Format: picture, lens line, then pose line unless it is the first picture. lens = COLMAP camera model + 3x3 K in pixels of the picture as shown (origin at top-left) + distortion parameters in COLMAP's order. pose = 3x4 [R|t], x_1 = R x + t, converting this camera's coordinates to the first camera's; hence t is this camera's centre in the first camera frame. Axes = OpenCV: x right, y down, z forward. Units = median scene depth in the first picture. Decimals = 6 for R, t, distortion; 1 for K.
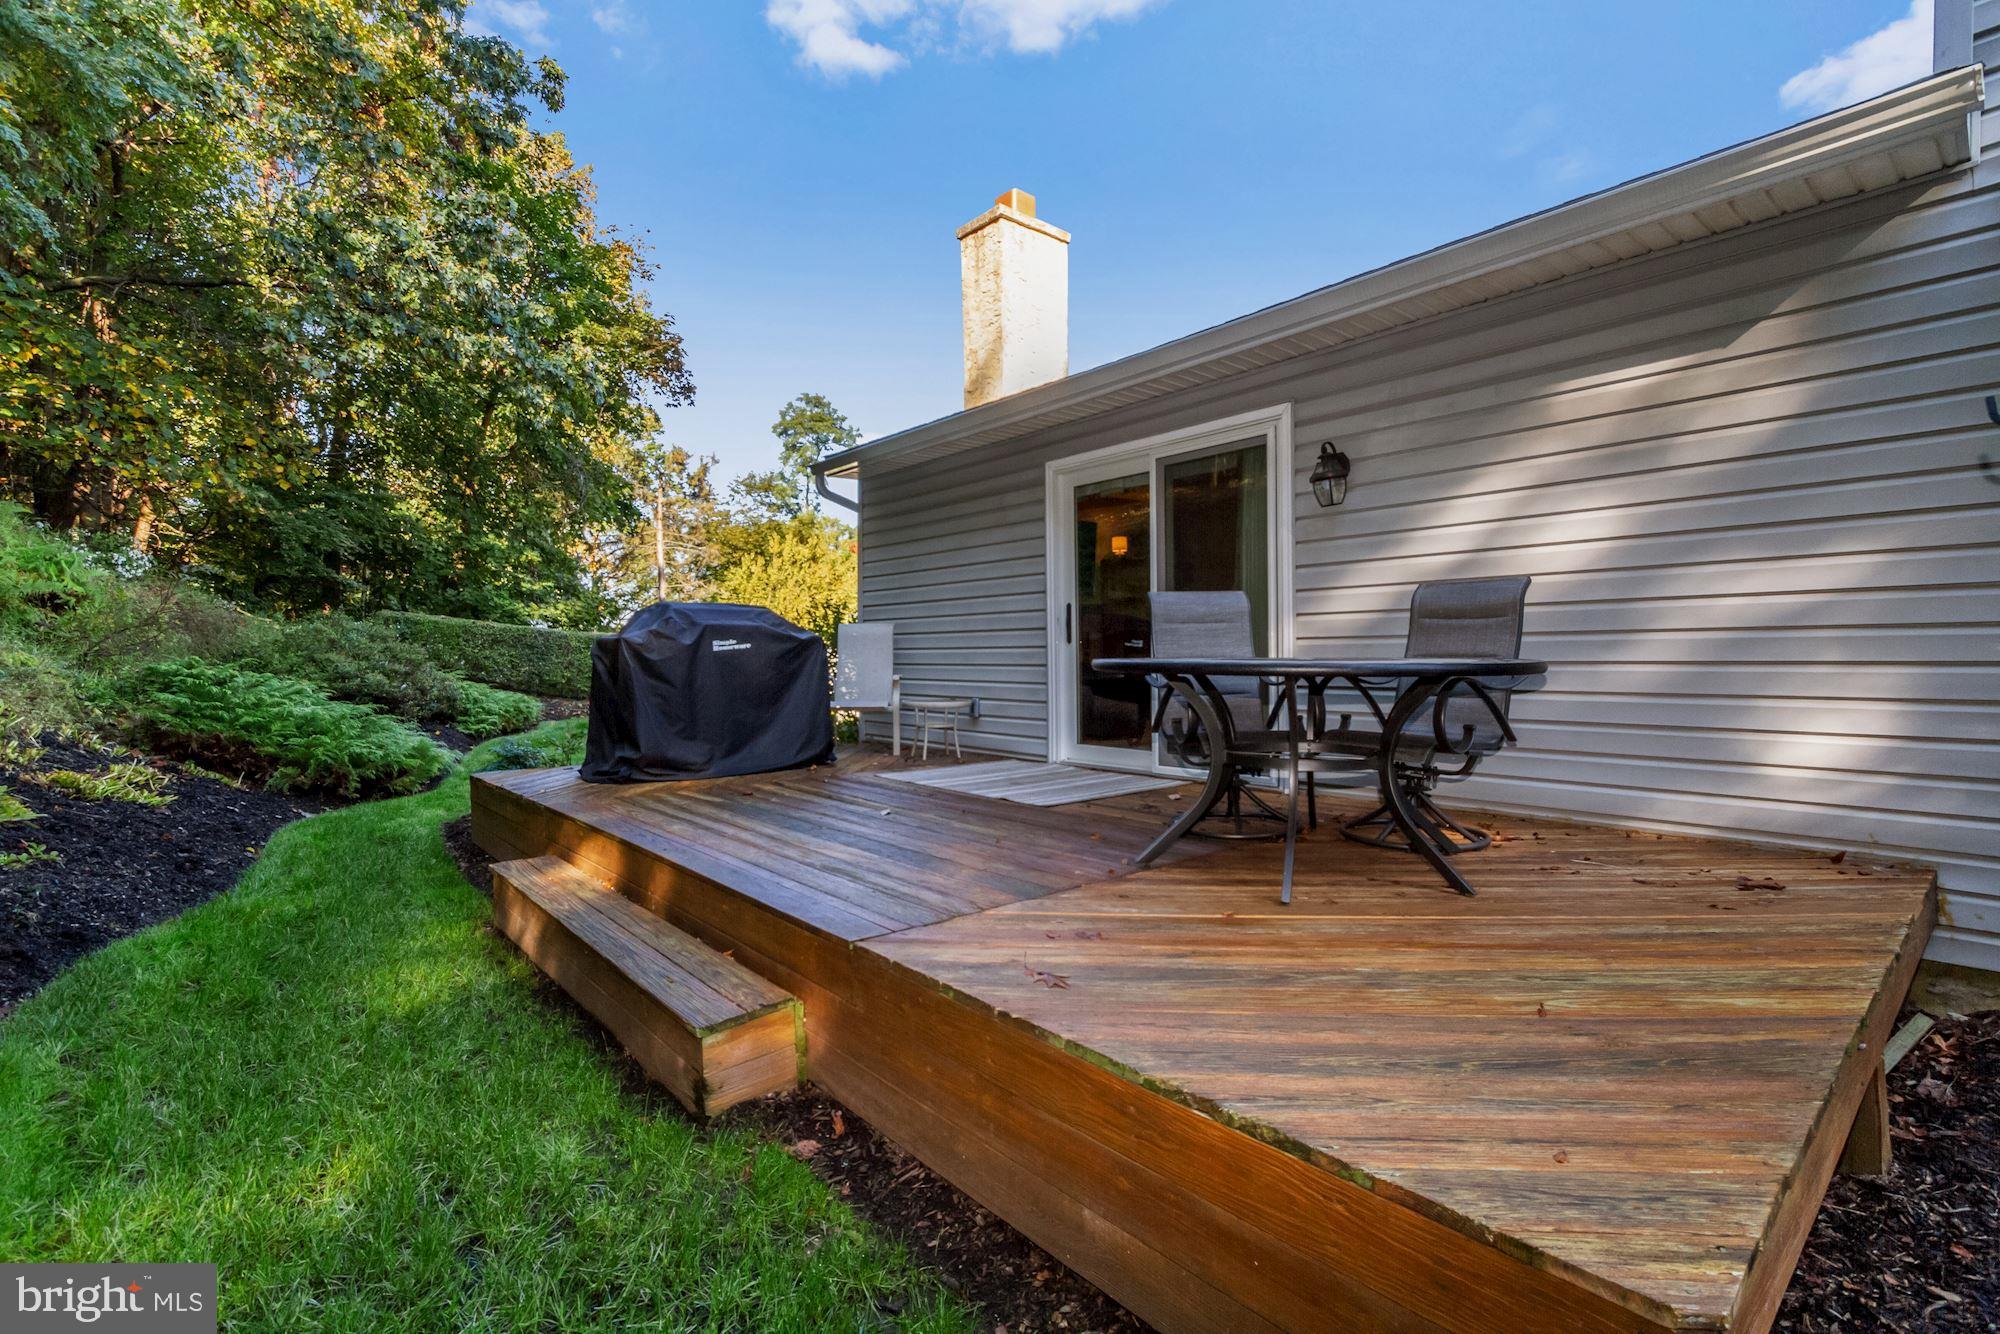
lens RADIAL K [[901.7, 0, 1006.4], [0, 901.7, 667.0], [0, 0, 1]] dist [-0.003605, -0.000377]
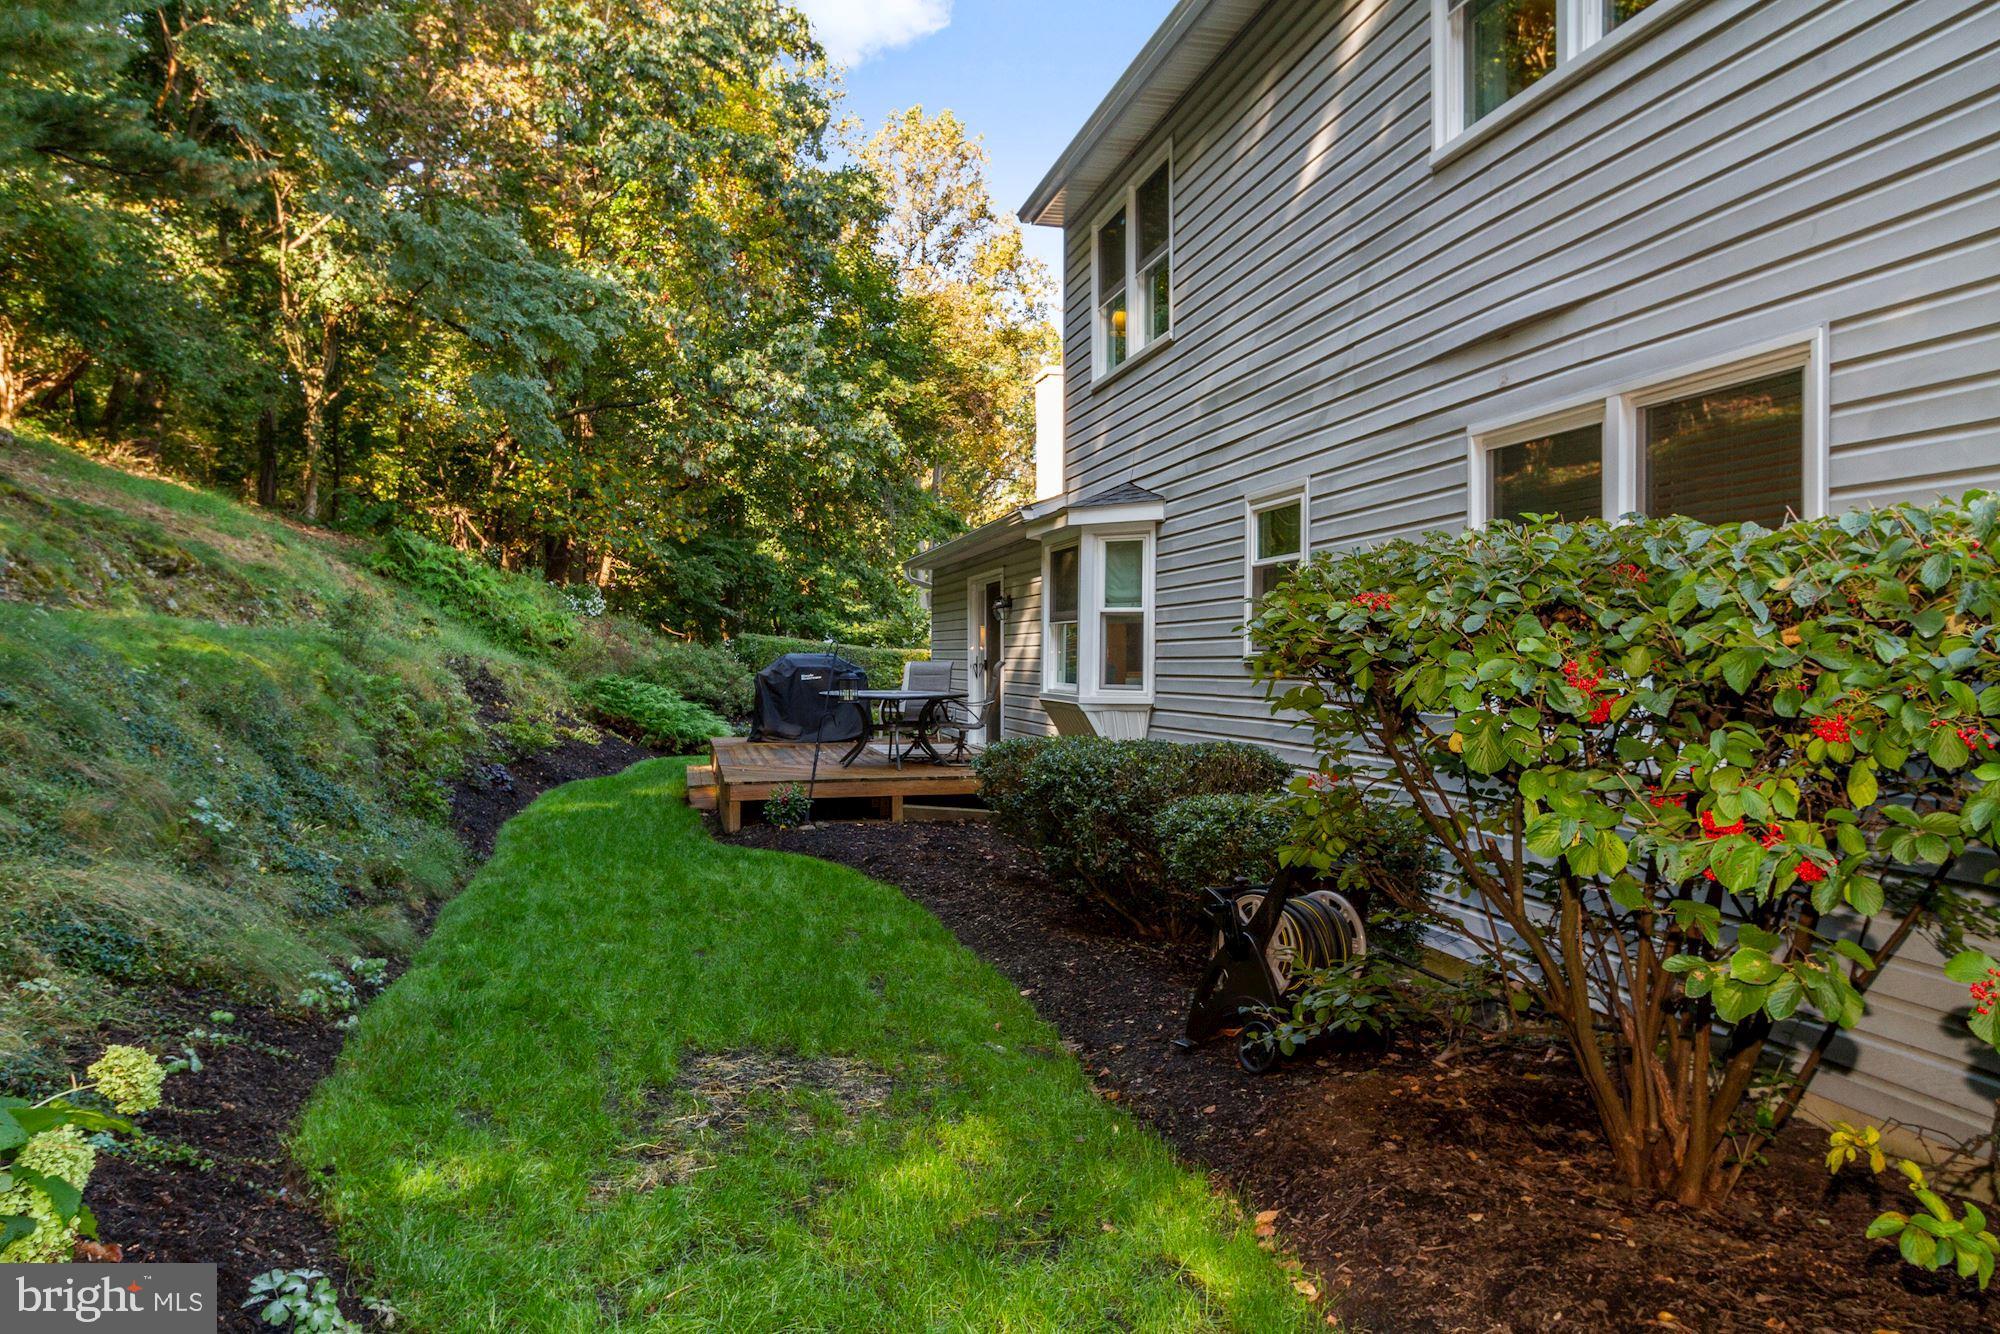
lens RADIAL K [[1336.8, 0, 968.4], [0, 1336.8, 667.5], [0, 0, 1]] dist [0.001021, 0.003197]
pose [[0.873231, 0.015223, -0.487069, 0.868392], [-0.017608, 0.999845, -0.000319, -0.030504], [0.486988, 0.008855, 0.873364, -0.850806]]
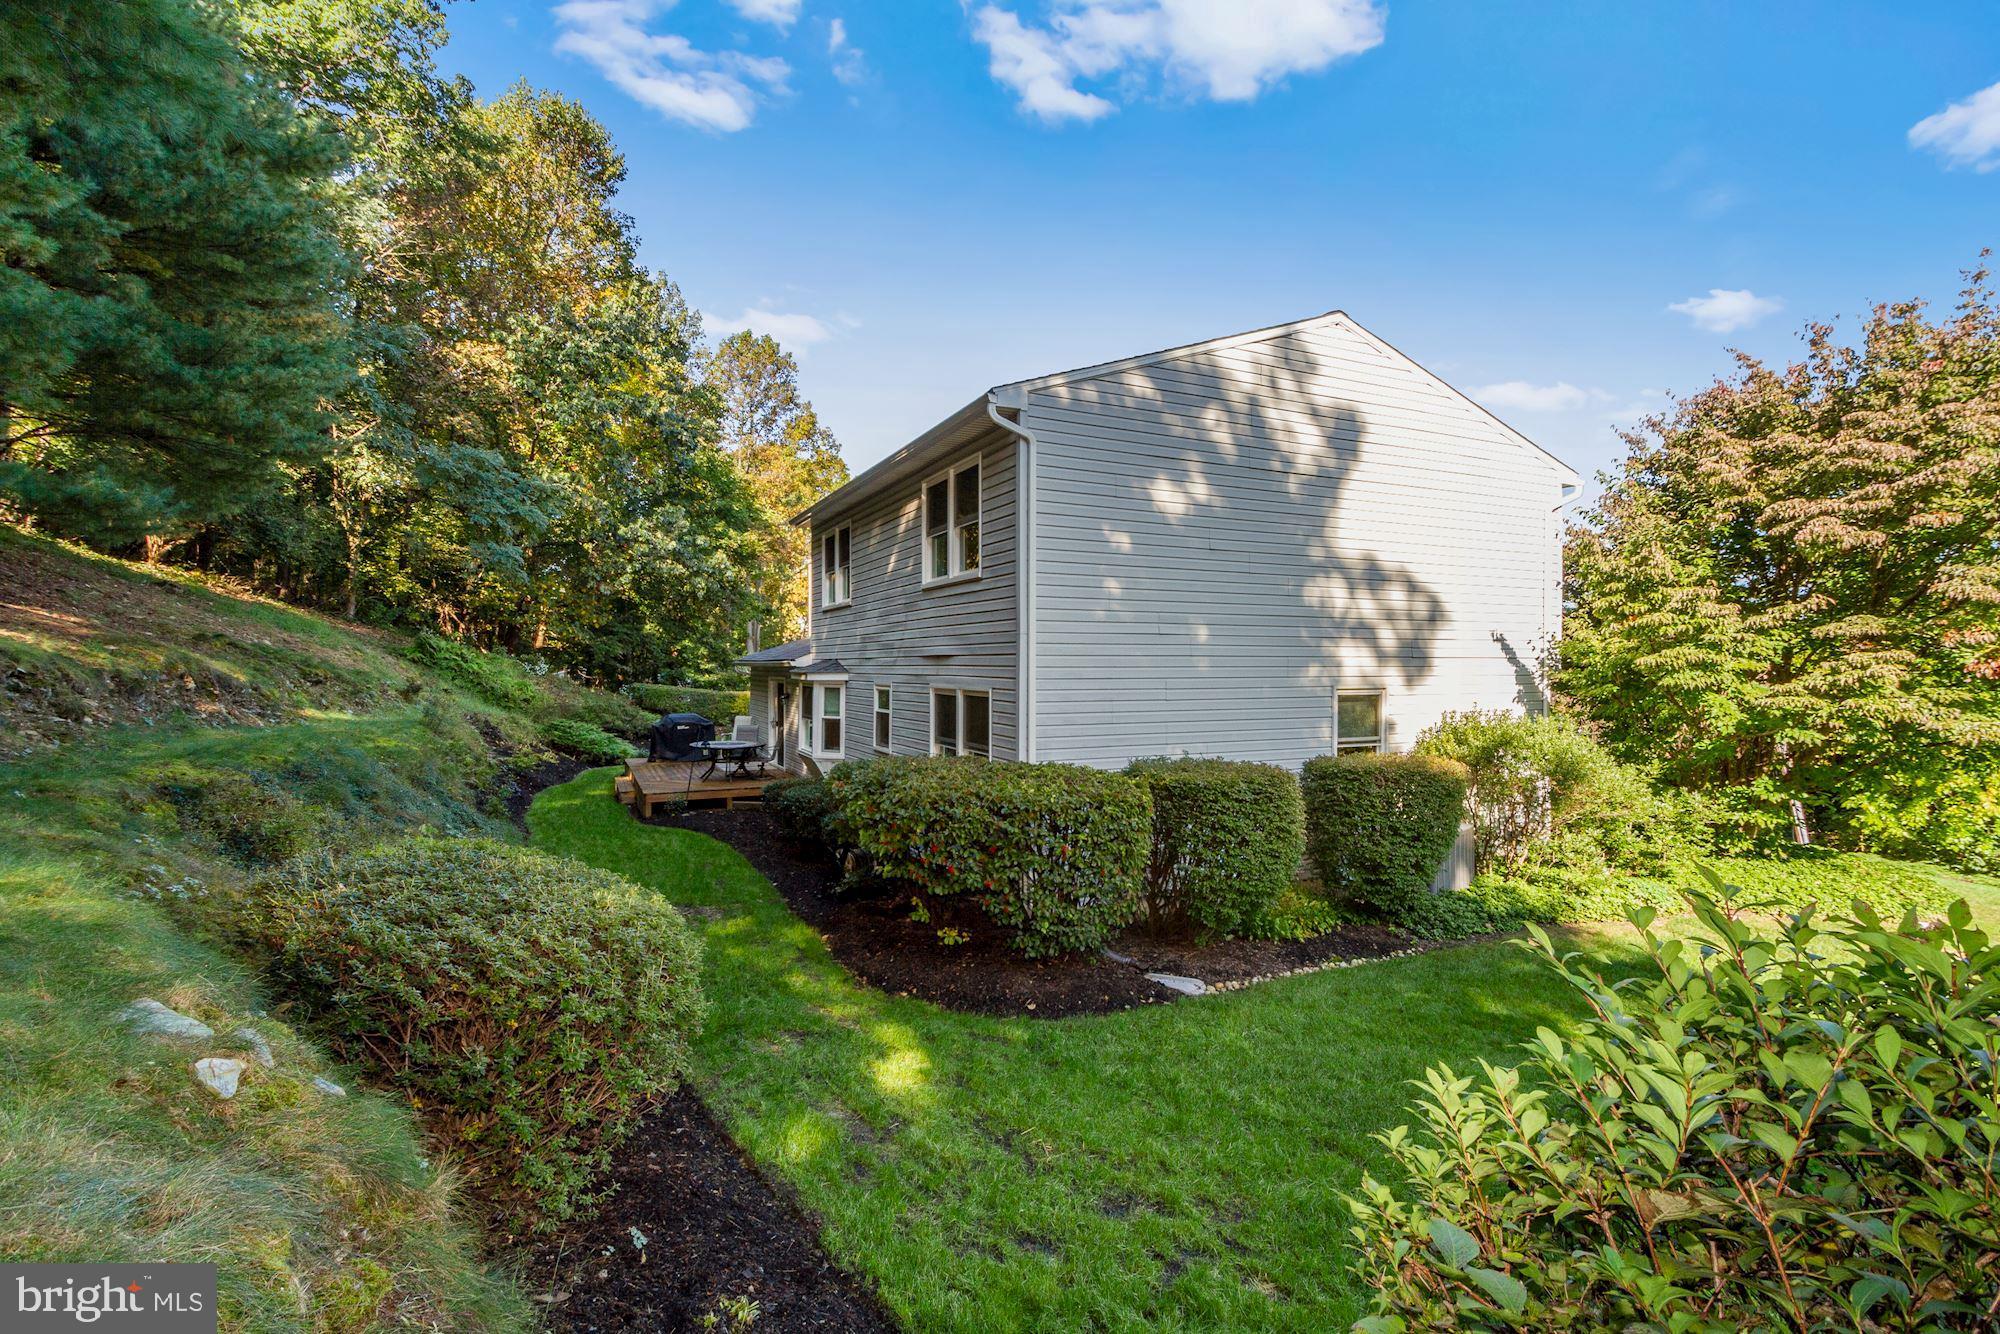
lens RADIAL K [[913.0, 0, 1006.8], [0, 913.0, 676.0], [0, 0, 1]] dist [-0.000378, 0.000285]
pose [[0.962902, 0.022414, -0.268921, 1.229411], [-0.022406, 0.999744, 0.003100, -0.173015], [0.268921, 0.003040, 0.963157, -1.409645]]
